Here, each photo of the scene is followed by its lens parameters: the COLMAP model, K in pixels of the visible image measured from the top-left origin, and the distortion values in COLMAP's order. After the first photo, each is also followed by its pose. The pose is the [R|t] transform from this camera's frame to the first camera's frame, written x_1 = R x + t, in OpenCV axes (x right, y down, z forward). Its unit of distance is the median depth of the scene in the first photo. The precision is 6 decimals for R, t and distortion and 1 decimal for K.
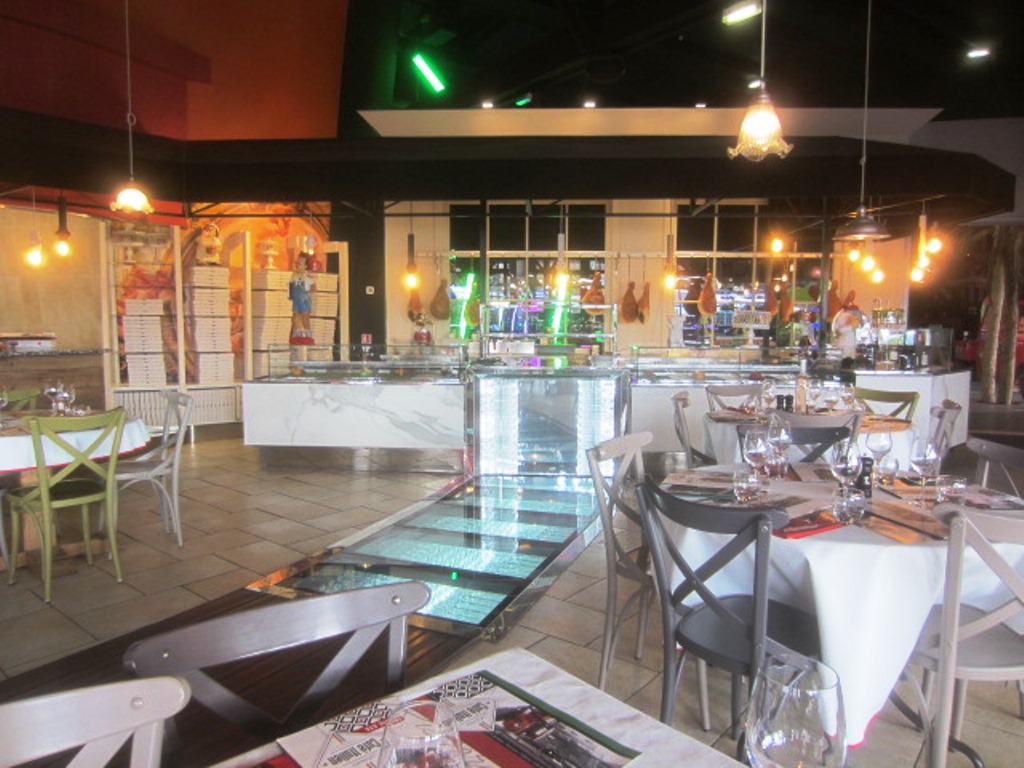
lens RADIAL K [[722.2, 0, 512.0], [0, 722.2, 384.0], [0, 0, 1]] dist [-0.037803, -0.003174]
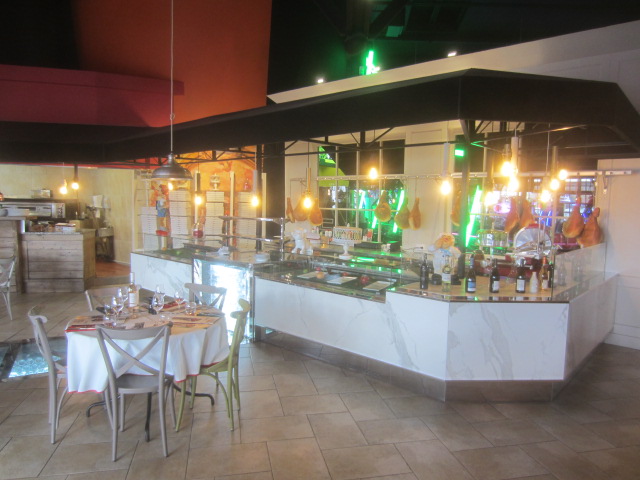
lens RADIAL K [[451.4, 0, 320.0], [0, 451.4, 240.0], [0, 0, 1]] dist [-0.037803, -0.003174]
pose [[0.768765, 0.062528, -0.636467, 0.523590], [-0.076158, 0.997078, 0.005967, -0.067042], [0.634980, 0.043885, 0.771281, 0.320839]]
